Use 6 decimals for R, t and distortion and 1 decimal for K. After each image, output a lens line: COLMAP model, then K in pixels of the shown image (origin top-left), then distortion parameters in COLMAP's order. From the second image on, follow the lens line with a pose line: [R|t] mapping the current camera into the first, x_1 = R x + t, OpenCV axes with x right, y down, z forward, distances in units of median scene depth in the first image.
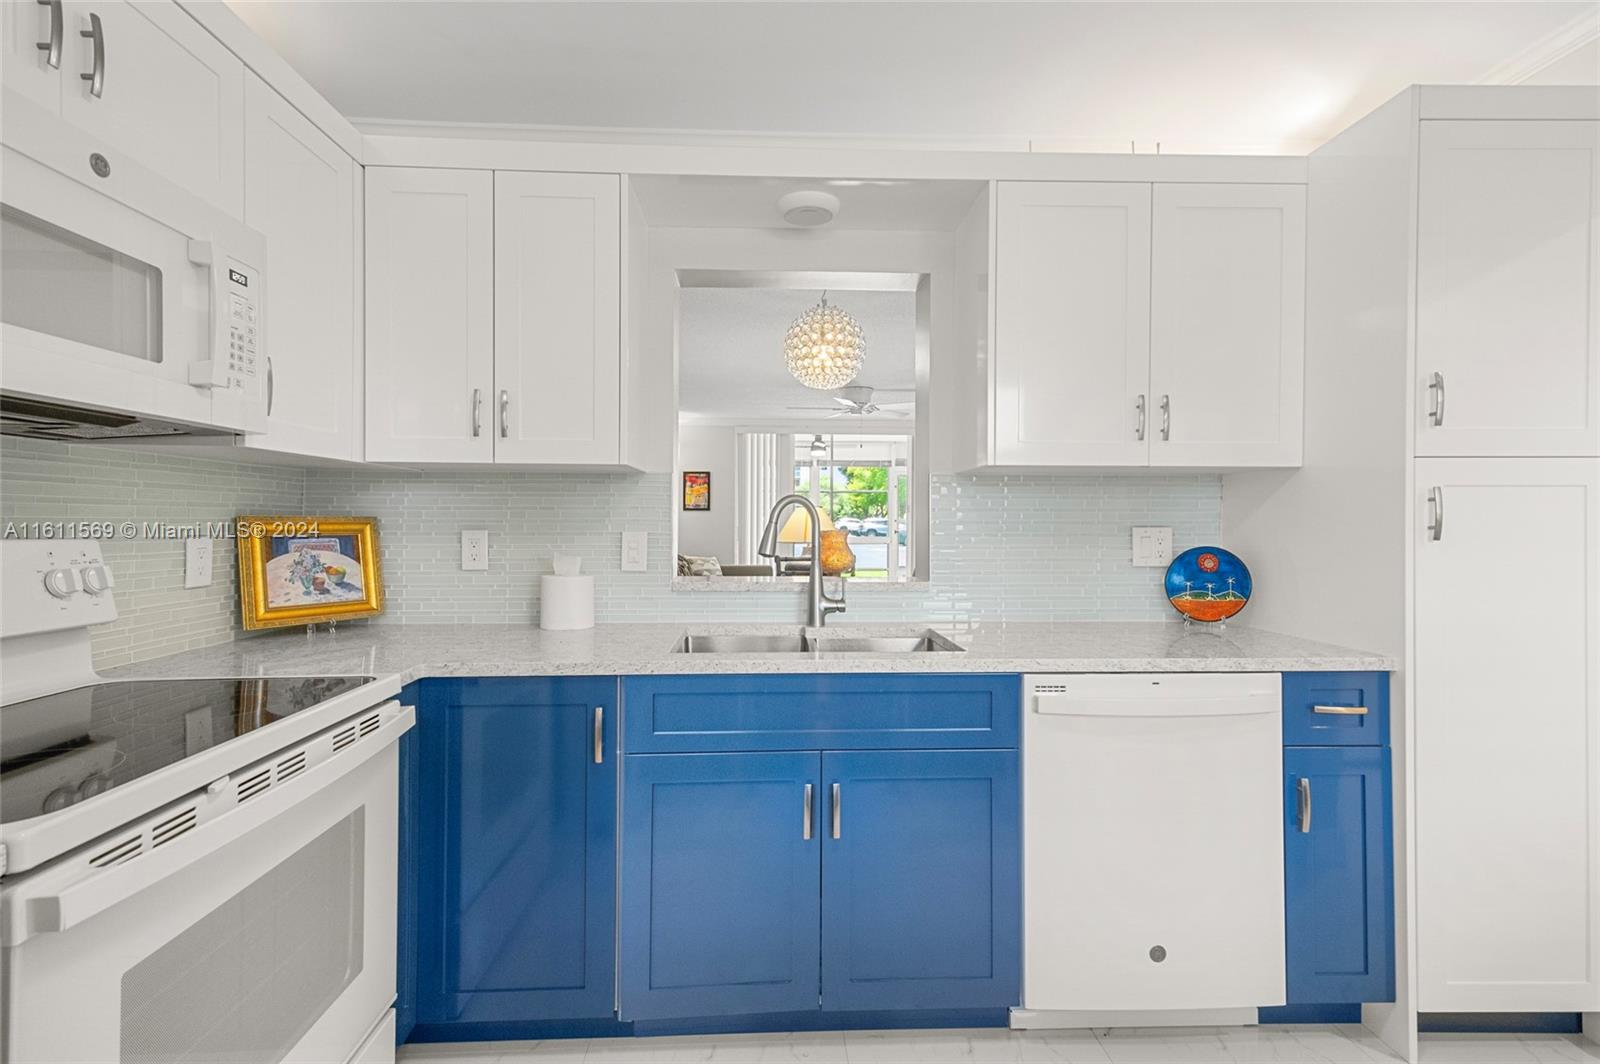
lens RADIAL K [[734.5, 0, 794.3], [0, 734.5, 522.4], [0, 0, 1]] dist [0.026149, -0.000882]
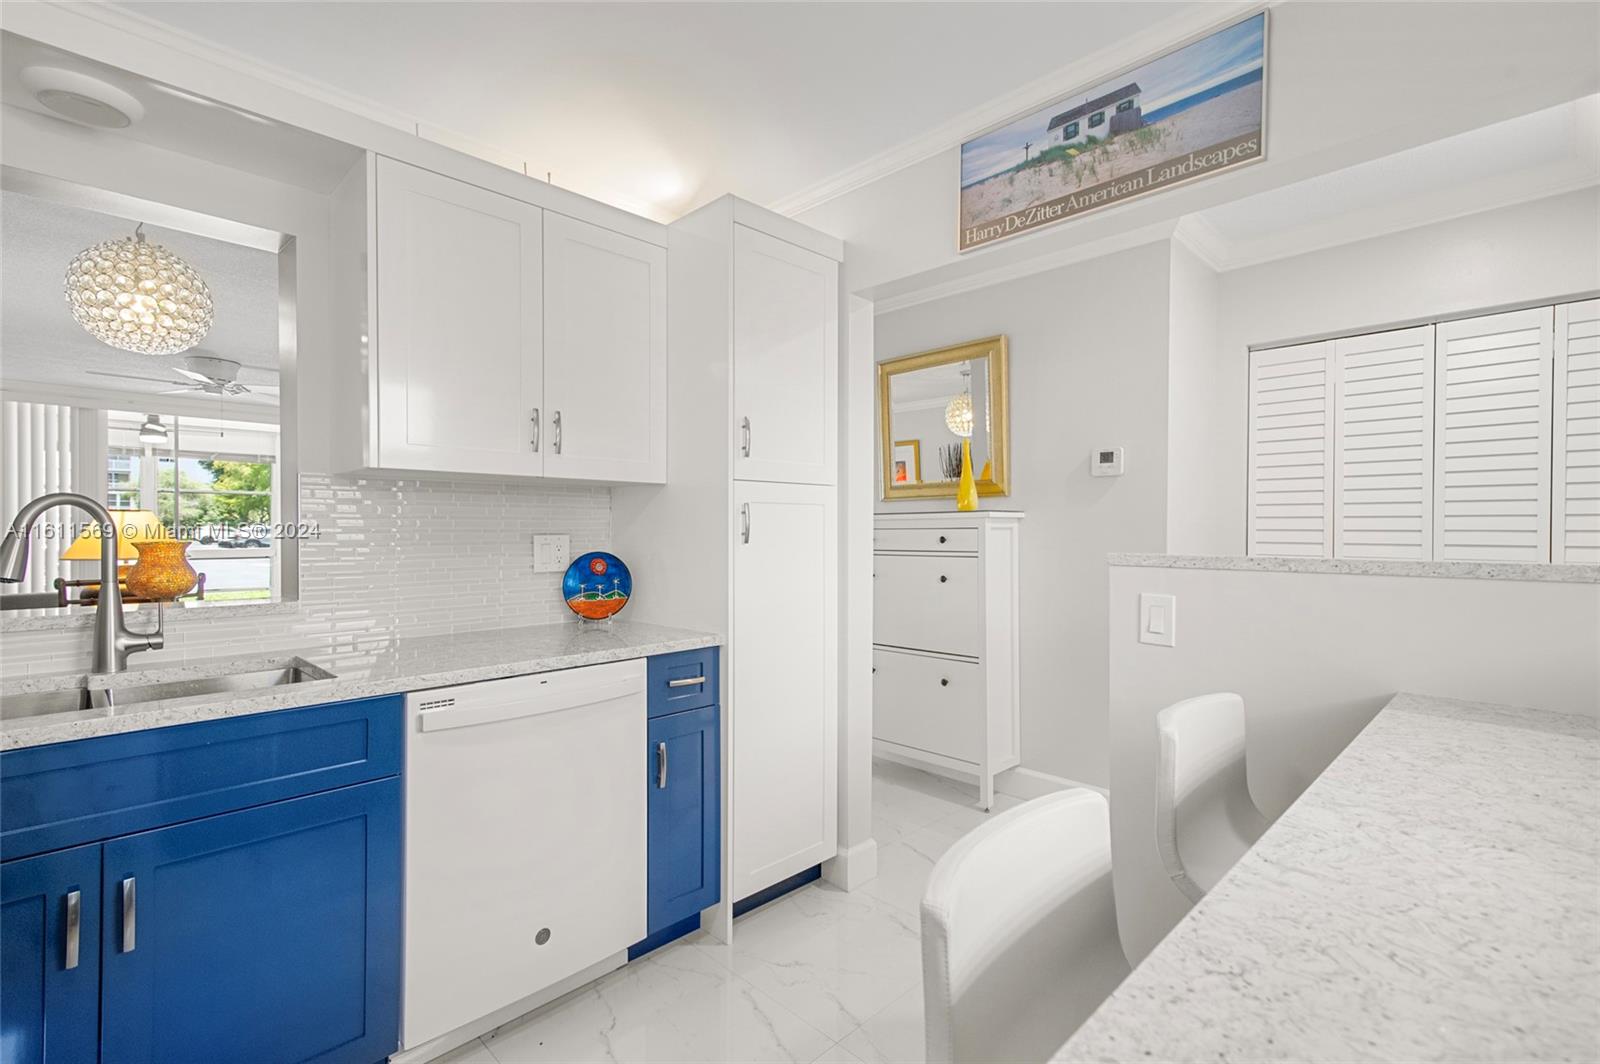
lens RADIAL K [[732.8, 0, 792.8], [0, 732.8, 533.4], [0, 0, 1]] dist [0.024087, -0.001068]
pose [[0.743414, -0.005328, 0.668811, 0.039351], [0.002443, 0.999983, 0.005251, -0.000058], [-0.668827, -0.002270, 0.743414, -0.016123]]
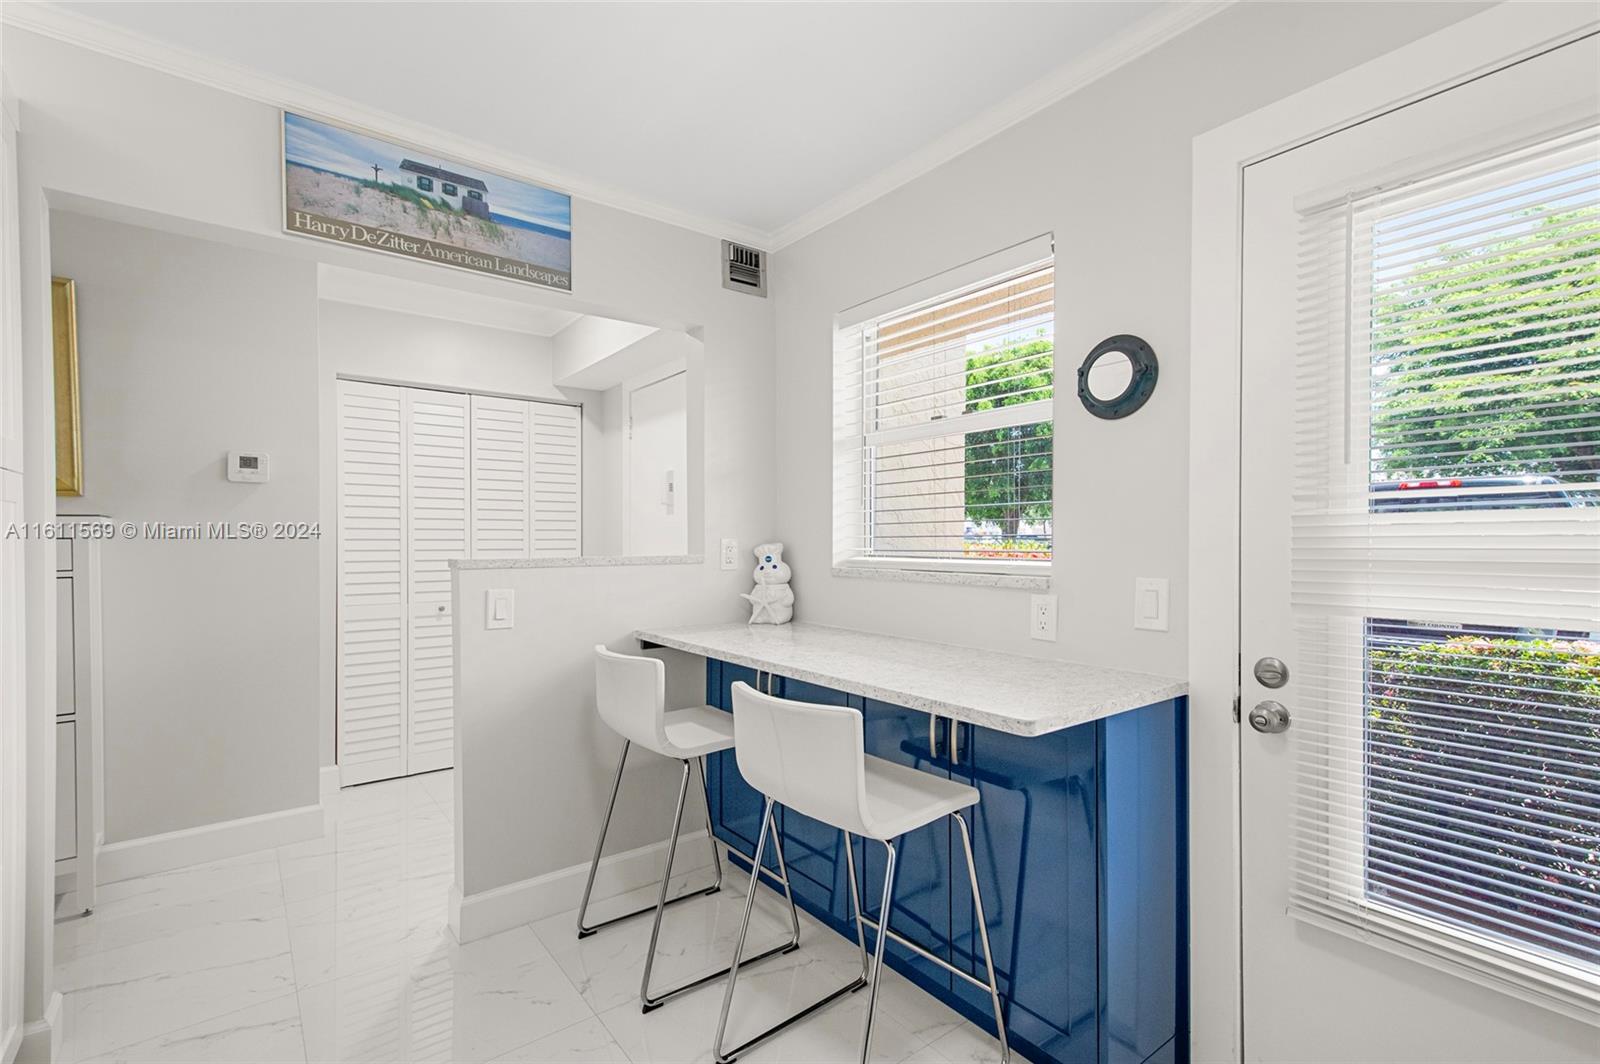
lens RADIAL K [[715.2, 0, 803.8], [0, 715.2, 543.7], [0, 0, 1]] dist [0.025295, -0.000057]
pose [[-0.564277, -0.007627, 0.825550, -0.210936], [0.002584, 0.999936, 0.011004, -0.003229], [-0.825581, 0.008342, -0.564221, 0.556678]]
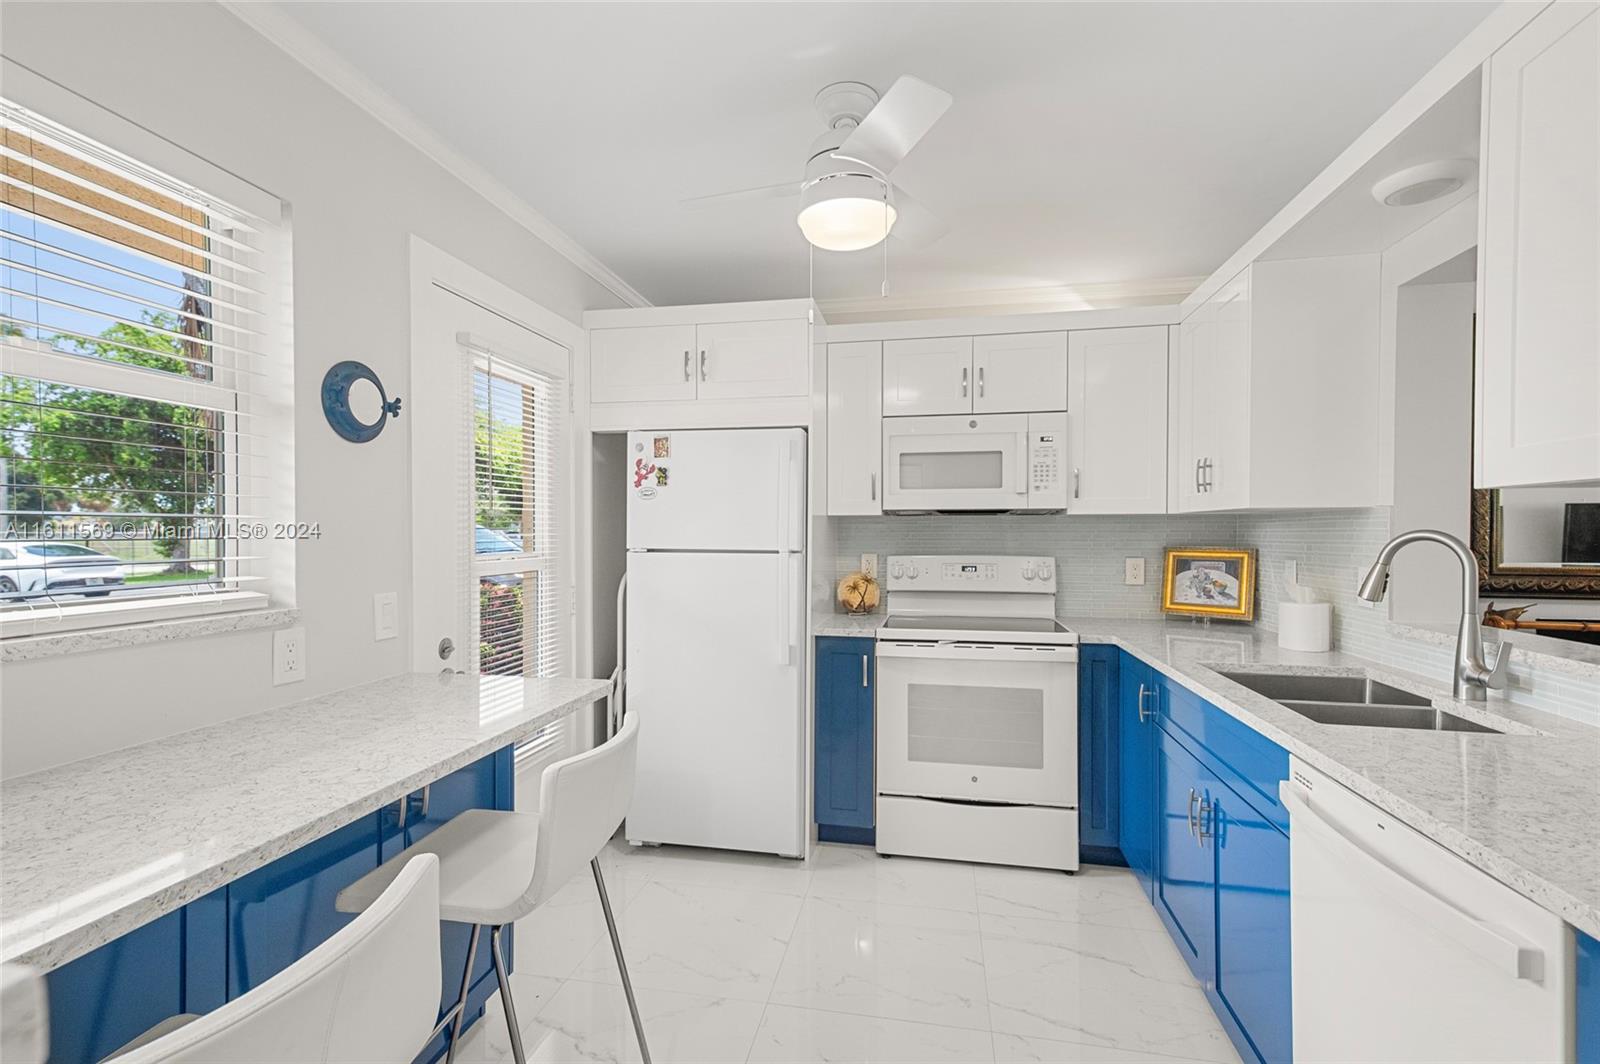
lens RADIAL K [[732.0, 0, 799.7], [0, 732.0, 541.7], [0, 0, 1]] dist [0.027794, 0.000032]
pose [[-0.227581, 0.010152, -0.973706, 0.973990], [-0.004747, 0.999922, 0.011535, -0.031232], [0.973748, 0.007247, -0.227515, 0.505527]]
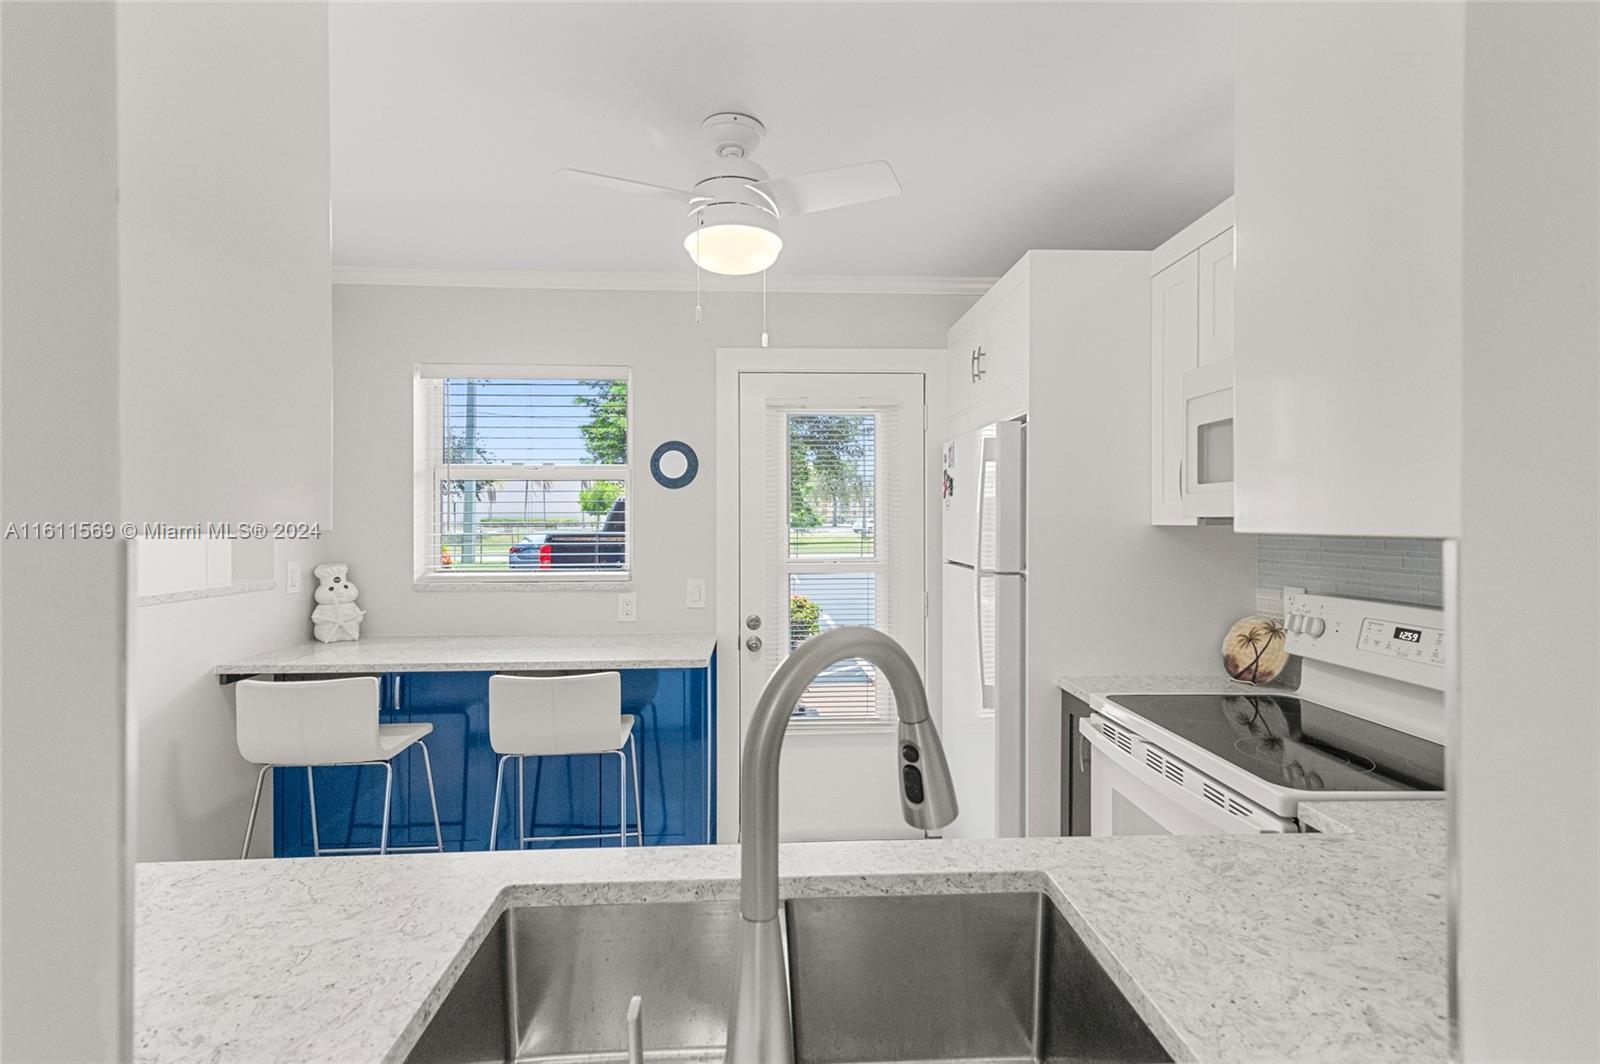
lens RADIAL K [[737.6, 0, 800.0], [0, 737.6, 532.0], [0, 0, 1]] dist [0.000654, -0.000114]
pose [[-0.999967, -0.002044, -0.007856, 0.024508], [-0.002189, 0.999828, 0.018419, -0.076294], [0.007817, 0.018436, -0.999799, 1.252450]]
